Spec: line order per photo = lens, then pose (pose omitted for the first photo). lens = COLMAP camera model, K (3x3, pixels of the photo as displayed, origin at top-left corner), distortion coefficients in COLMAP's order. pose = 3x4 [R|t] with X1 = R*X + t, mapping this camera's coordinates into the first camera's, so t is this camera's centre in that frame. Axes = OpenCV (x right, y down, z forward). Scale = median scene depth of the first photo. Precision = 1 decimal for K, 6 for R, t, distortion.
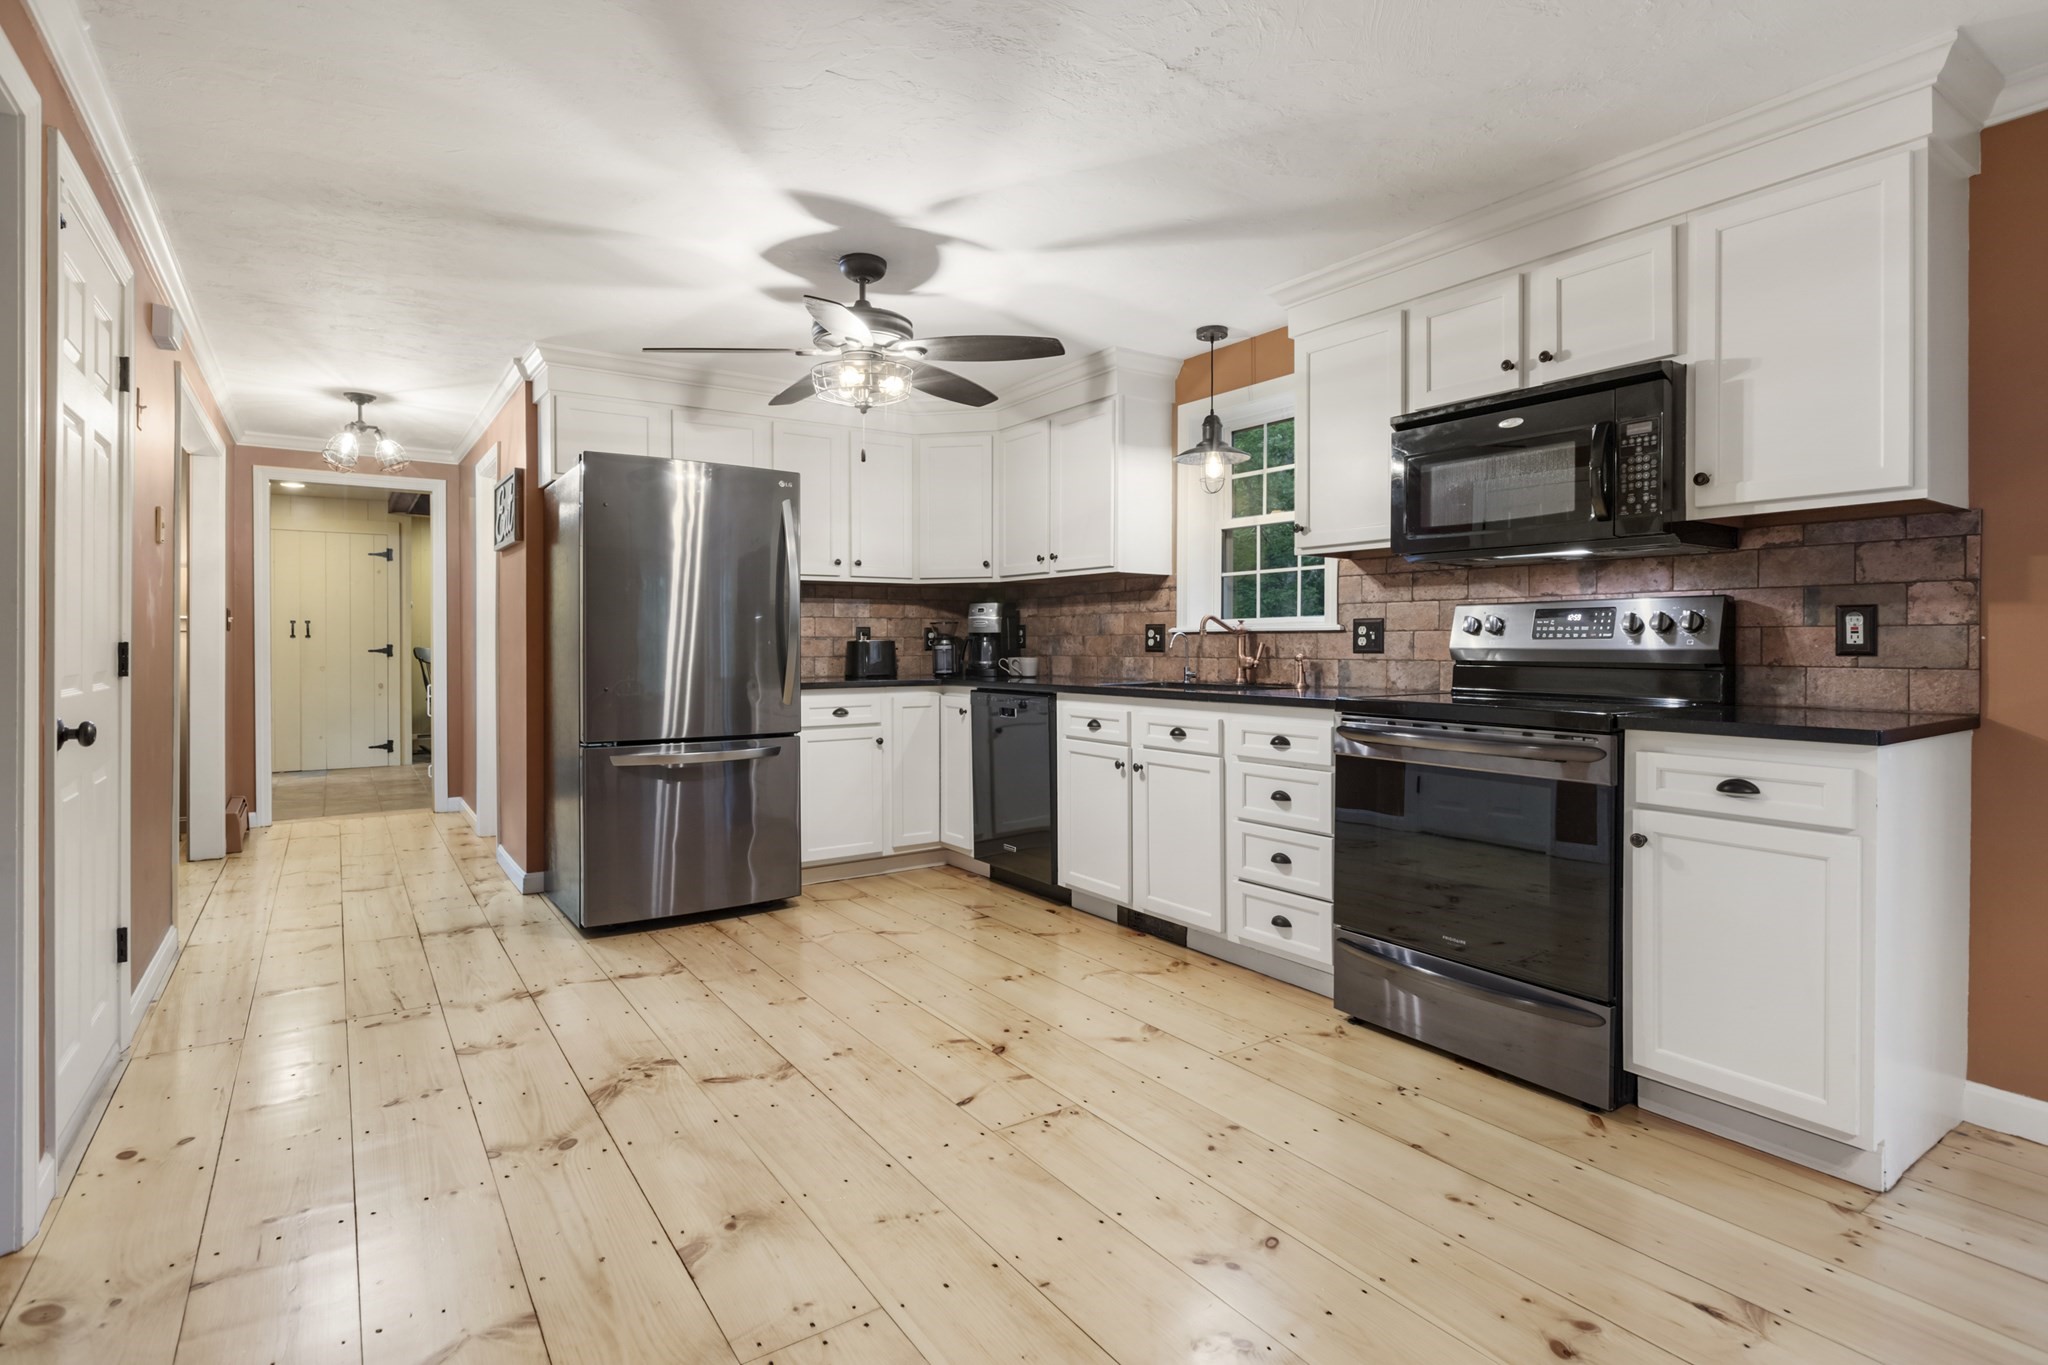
lens RADIAL K [[1012.6, 0, 1026.9], [0, 1012.6, 647.5], [0, 0, 1]] dist [-0.006441, 0.001150]
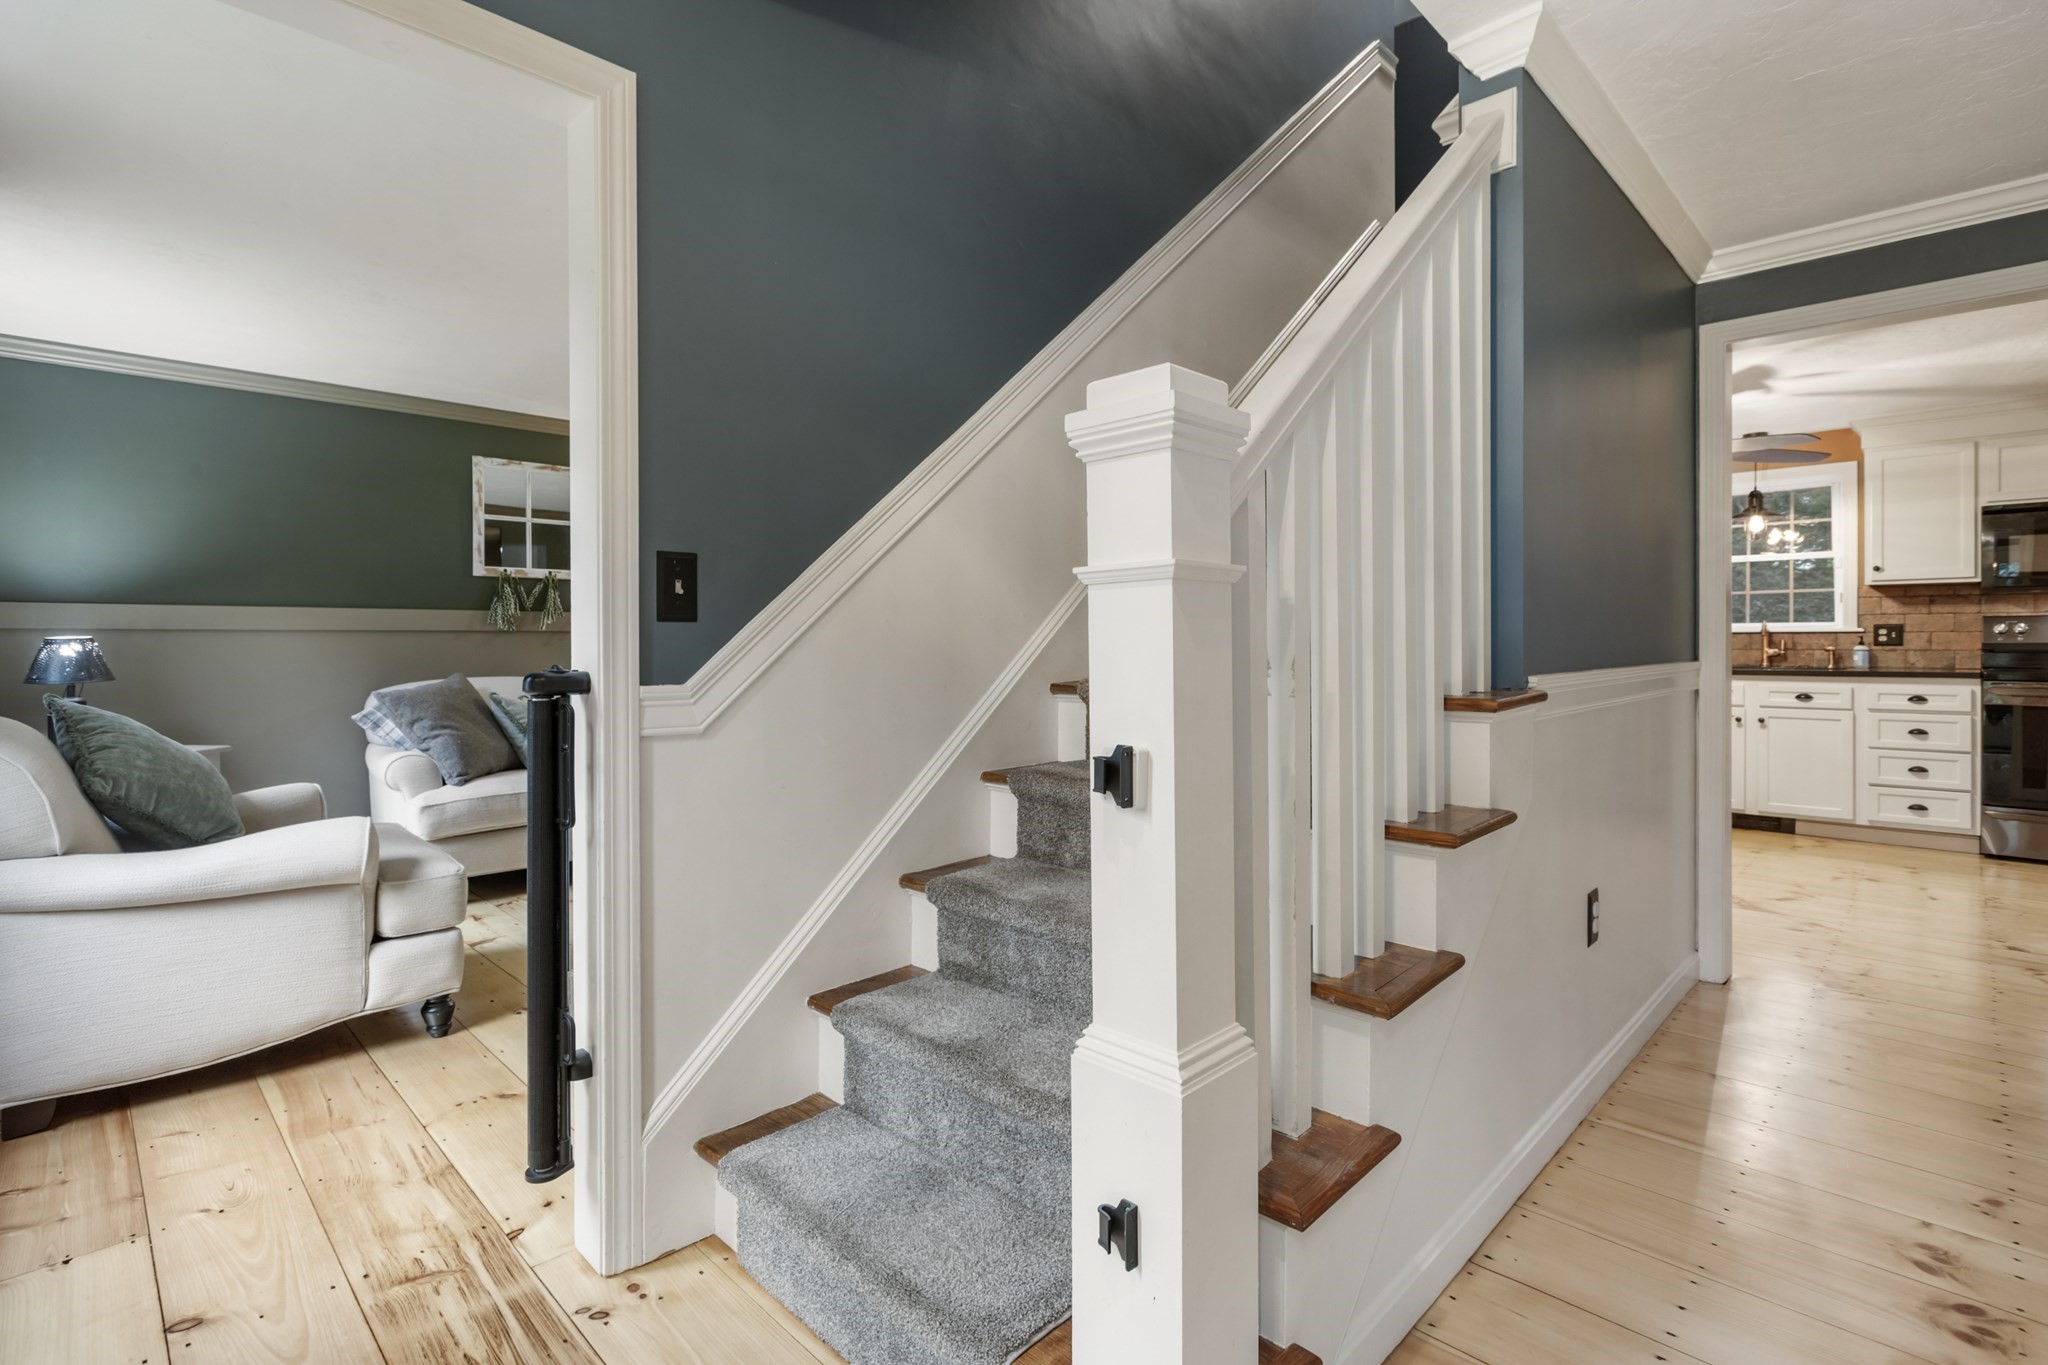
lens RADIAL K [[961.6, 0, 1023.1], [0, 961.6, 652.4], [0, 0, 1]] dist [-0.006688, -0.000405]
pose [[0.982058, -0.006802, 0.188459, -1.085245], [0.005648, 0.999962, 0.006660, -0.001685], [-0.188497, -0.005476, 0.982059, -0.192282]]
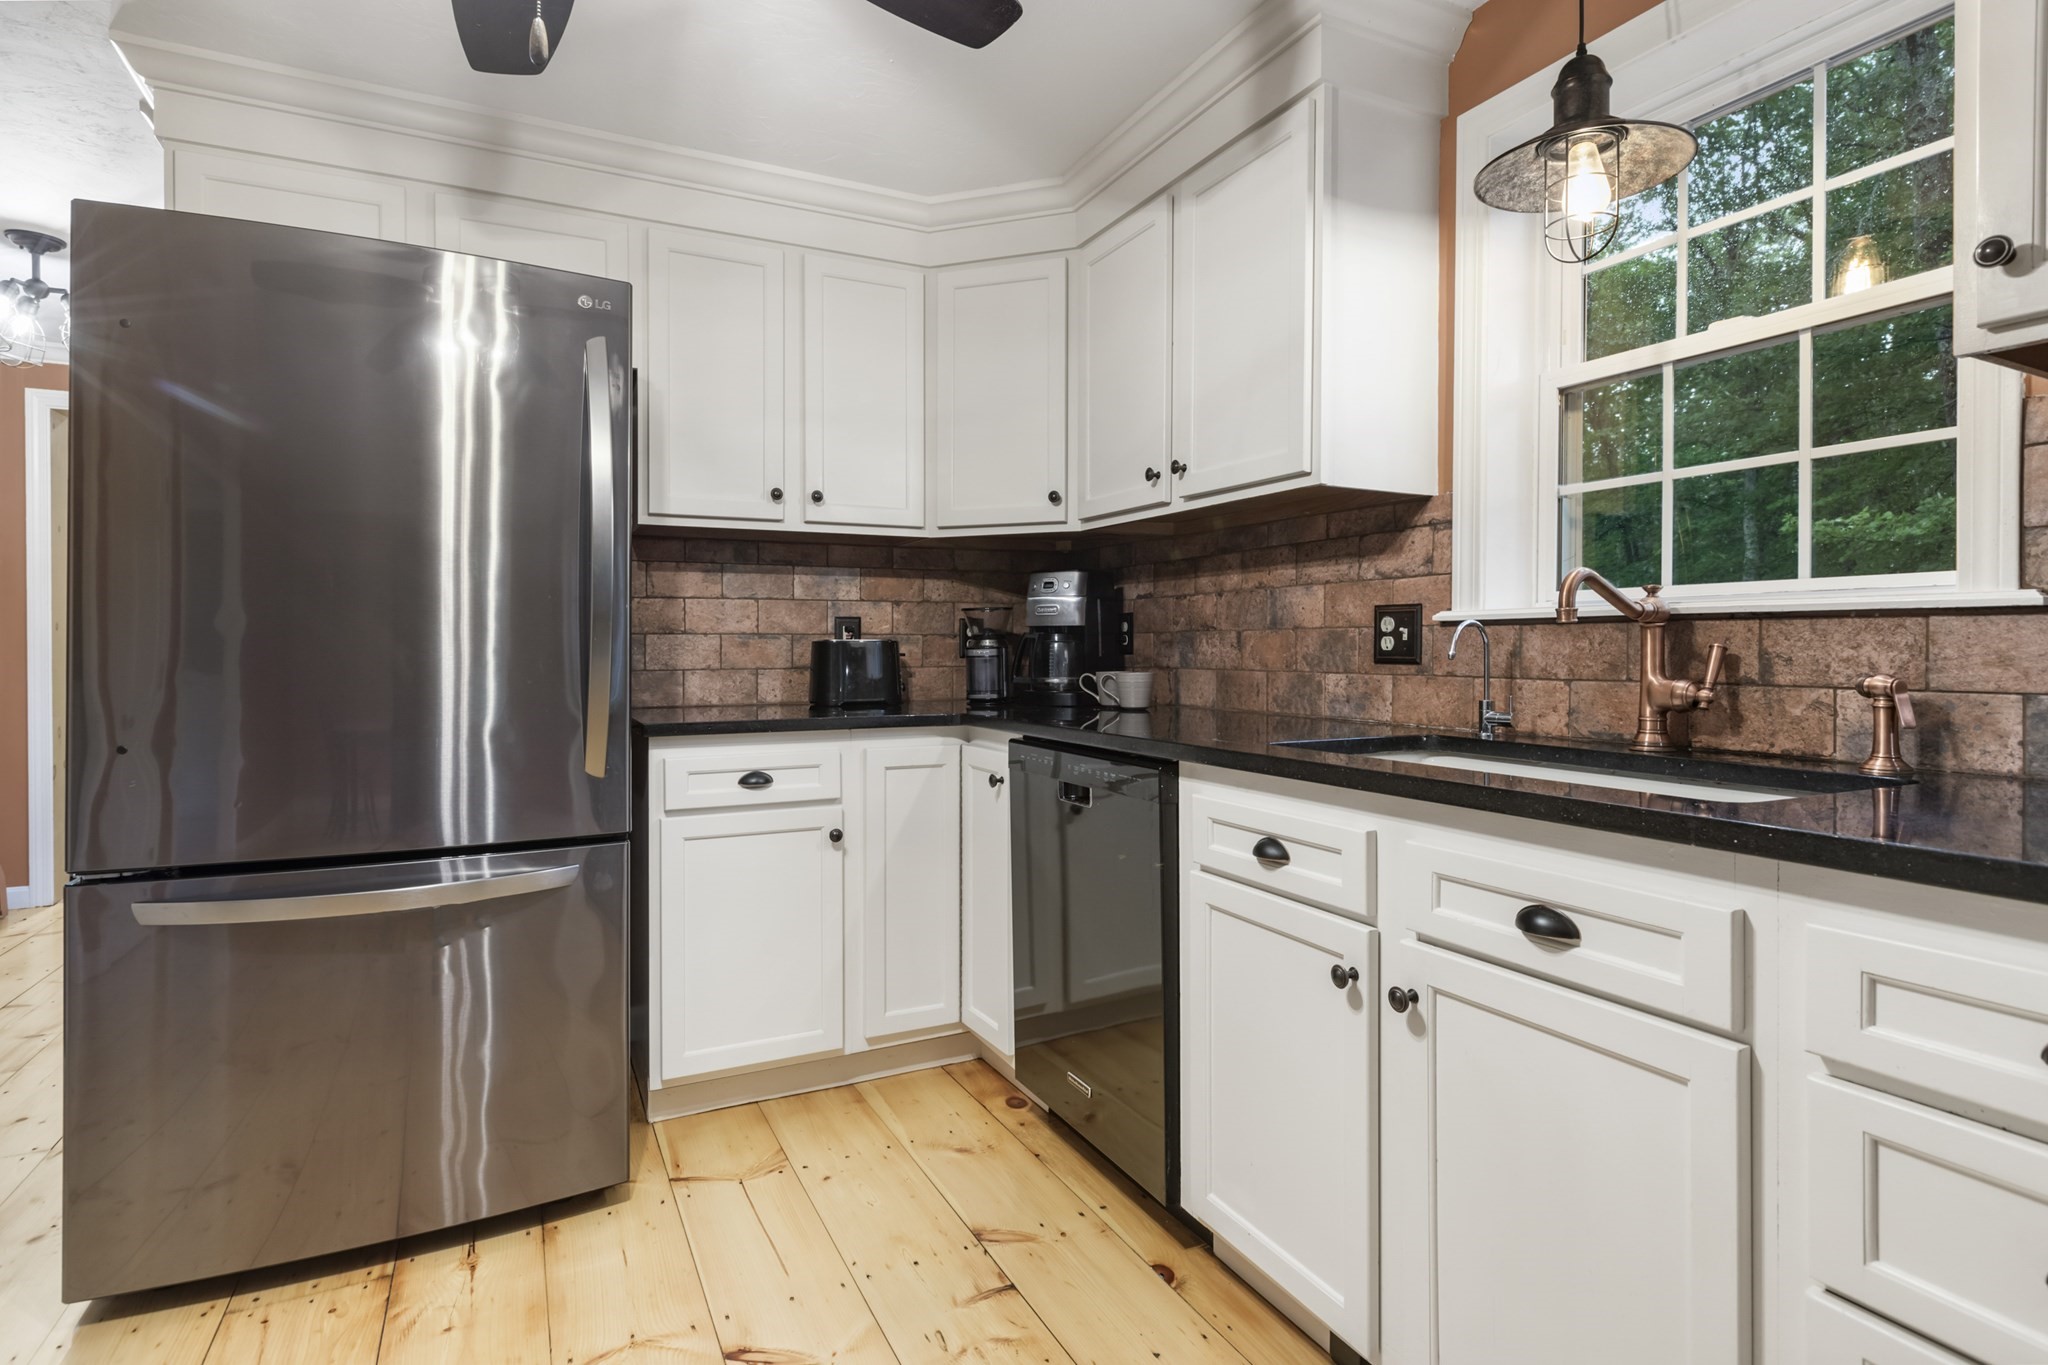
lens RADIAL K [[1042.4, 0, 1032.4], [0, 1042.4, 652.0], [0, 0, 1]] dist [-0.001269, 0.000498]
pose [[0.991121, 0.002658, -0.132935, 0.025434], [-0.002489, 0.999996, 0.001441, -0.001580], [0.132938, -0.001098, 0.991124, 0.531918]]
